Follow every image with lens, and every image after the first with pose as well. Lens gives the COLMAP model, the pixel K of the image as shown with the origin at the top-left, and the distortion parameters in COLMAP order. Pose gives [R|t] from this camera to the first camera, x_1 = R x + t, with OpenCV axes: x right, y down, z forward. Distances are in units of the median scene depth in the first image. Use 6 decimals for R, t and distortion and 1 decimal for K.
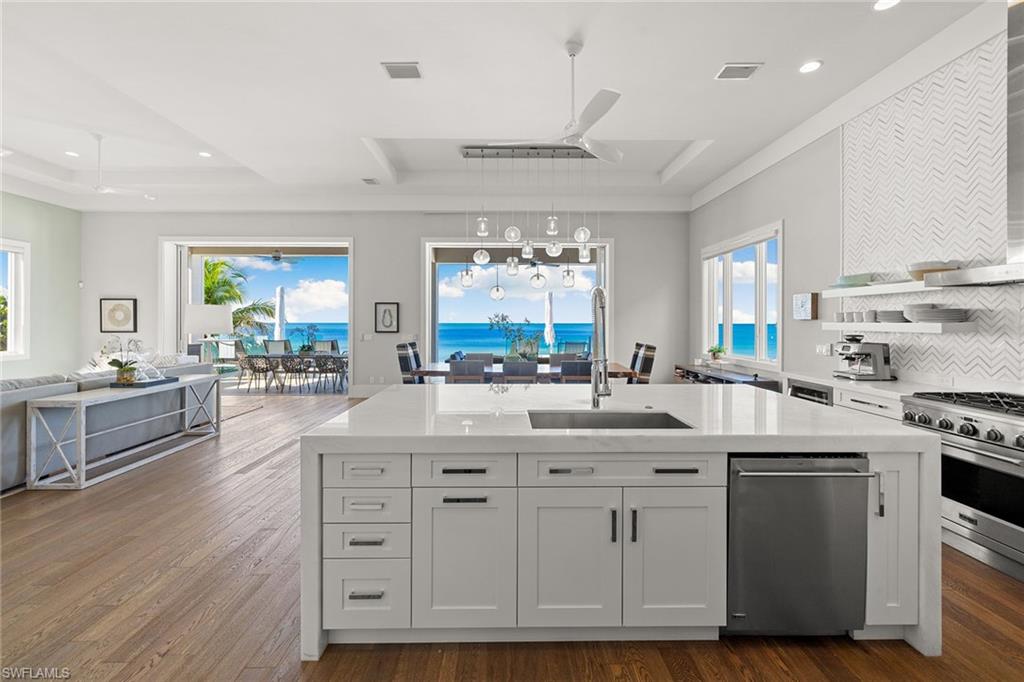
lens RADIAL K [[434.7, 0, 511.5], [0, 434.7, 322.3], [0, 0, 1]] dist [0.000914, 0.000256]
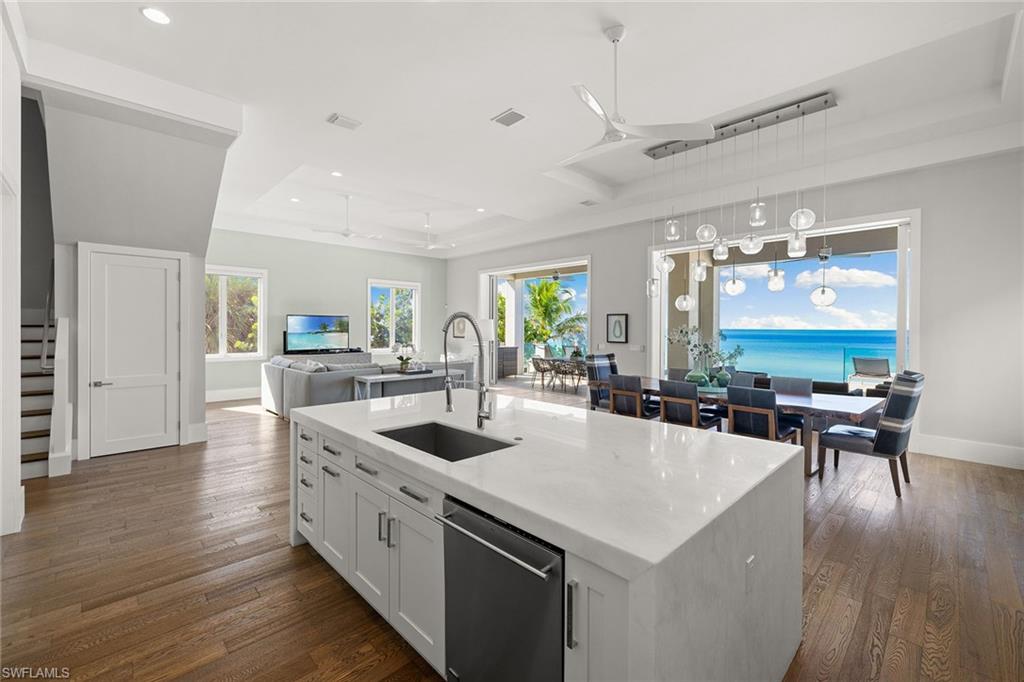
lens RADIAL K [[431.9, 0, 511.4], [0, 431.9, 330.8], [0, 0, 1]] dist [0.001440, 0.000252]
pose [[0.687296, 0.008213, -0.726331, 0.330453], [-0.004067, 0.999964, 0.007459, -0.013815], [0.726367, -0.002173, 0.687304, 0.122046]]
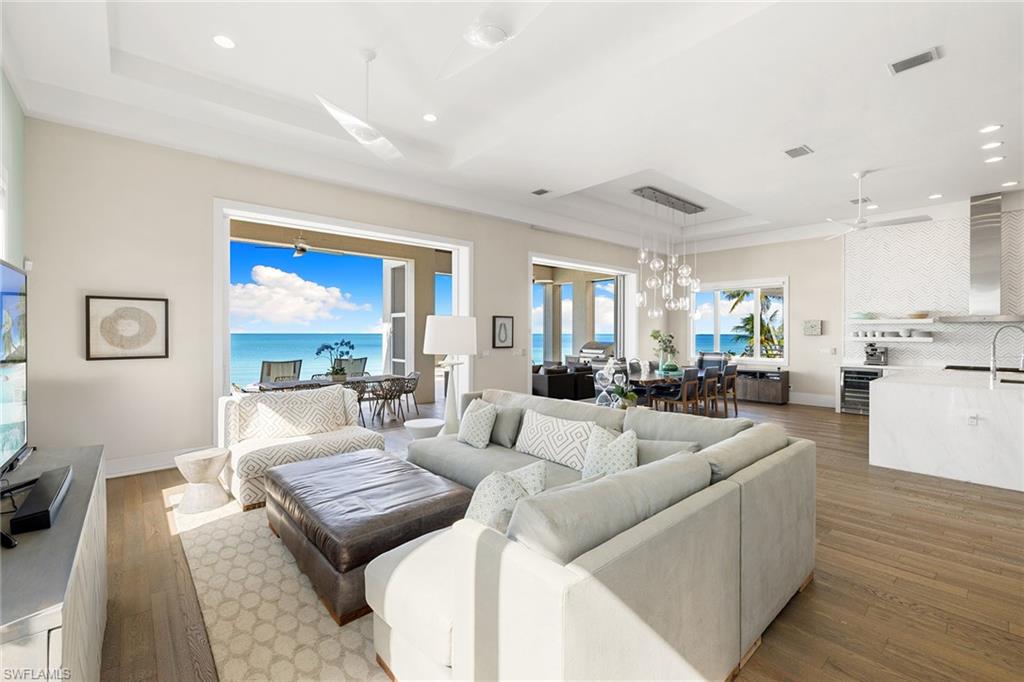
lens RADIAL K [[437.0, 0, 509.8], [0, 437.0, 333.8], [0, 0, 1]] dist [0.001500, 0.000001]
pose [[0.761590, -0.002404, 0.648054, -1.013828], [0.000008, 0.999993, 0.003700, -0.012281], [-0.648059, -0.002812, 0.761585, 0.306814]]
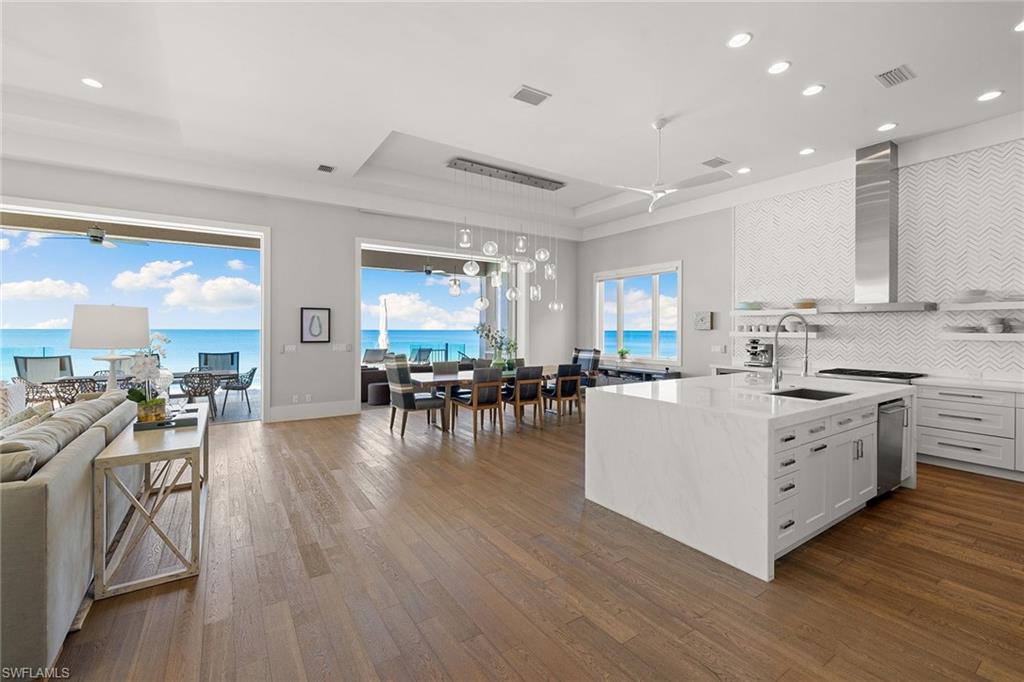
lens RADIAL K [[431.9, 0, 511.4], [0, 431.9, 330.8], [0, 0, 1]] dist [0.001440, 0.000252]
pose [[0.839686, -0.001216, 0.543071, -0.485901], [-0.001485, 0.999989, 0.004535, -0.005400], [-0.543071, -0.004615, 0.839674, 0.075944]]
